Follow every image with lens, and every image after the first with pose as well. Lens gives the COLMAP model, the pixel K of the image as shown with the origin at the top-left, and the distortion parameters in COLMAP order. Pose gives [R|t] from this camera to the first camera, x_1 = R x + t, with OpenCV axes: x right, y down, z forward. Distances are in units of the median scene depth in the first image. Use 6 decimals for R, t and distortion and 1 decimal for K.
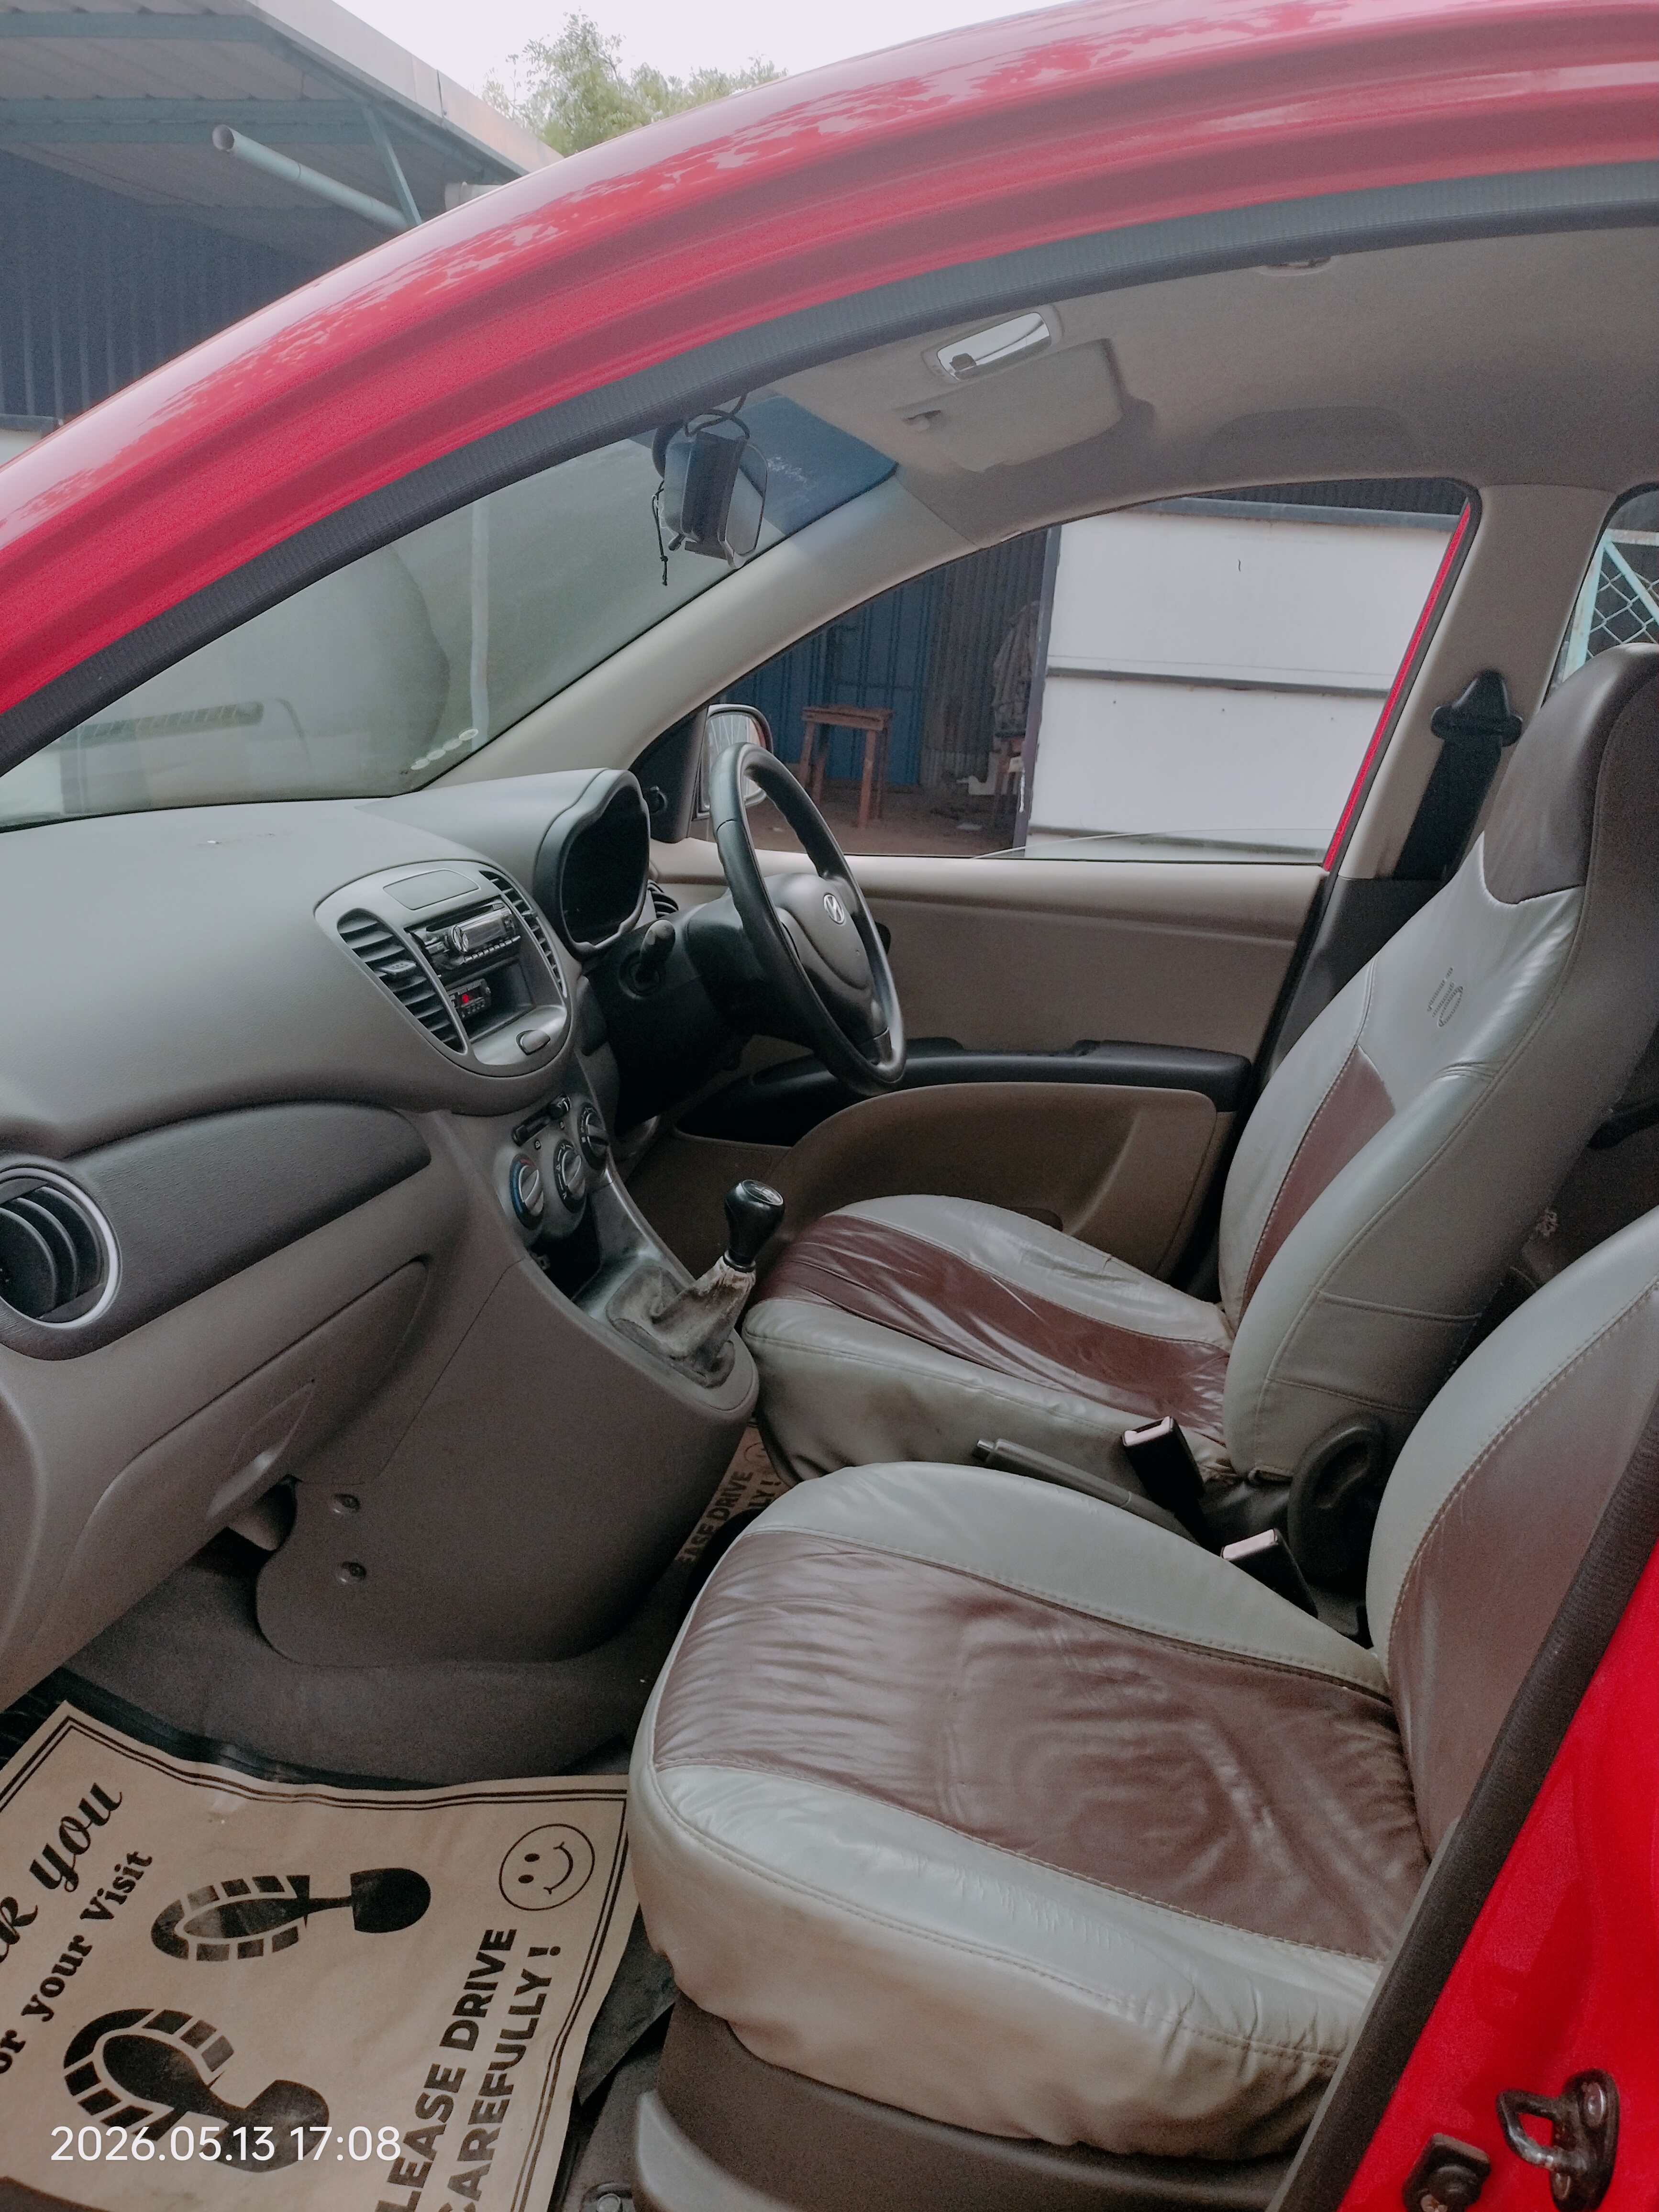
lens RADIAL K [[1667.5, 0, 830.6], [0, 1667.5, 1110.2], [0, 0, 1]] dist [0.030170, -0.038928]
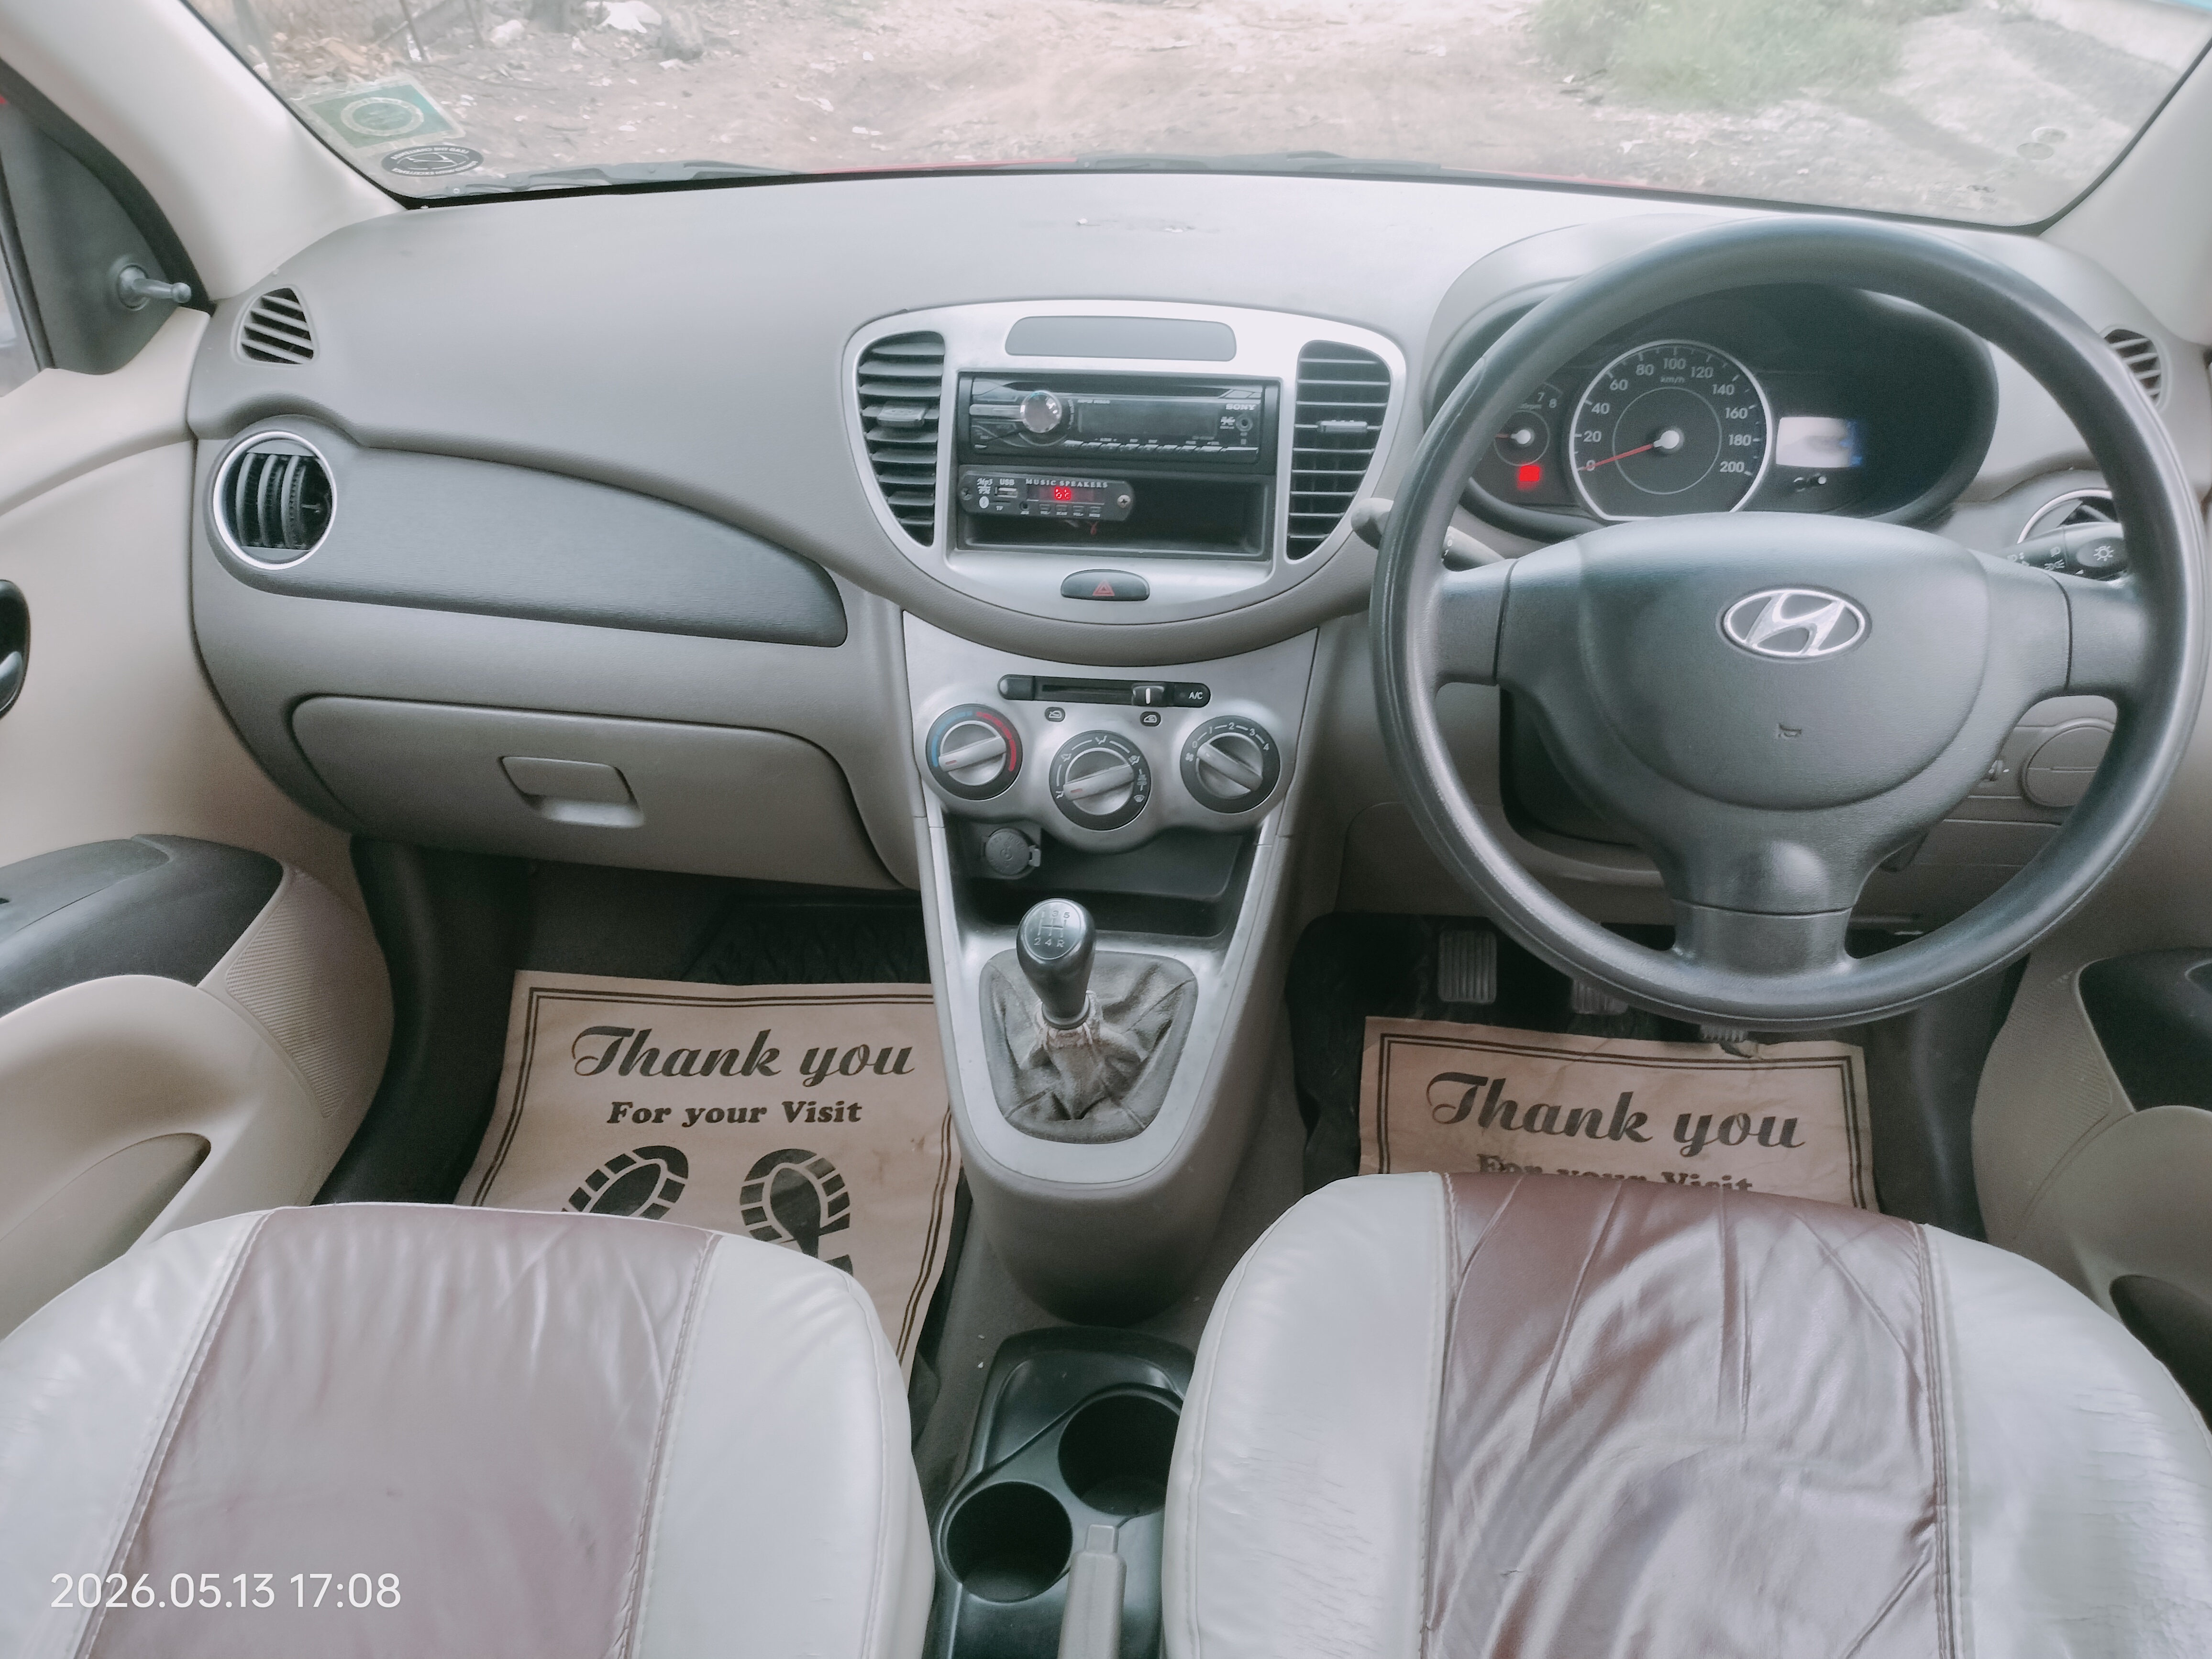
lens RADIAL K [[1667.5, 0, 1107.4], [0, 1667.5, 831.9], [0, 0, 1]] dist [0.030170, -0.038928]
pose [[0.086319, 0.487877, -0.868634, 0.520337], [-0.263947, 0.851931, 0.452266, -0.290241], [0.960667, 0.190235, 0.202311, 0.929318]]
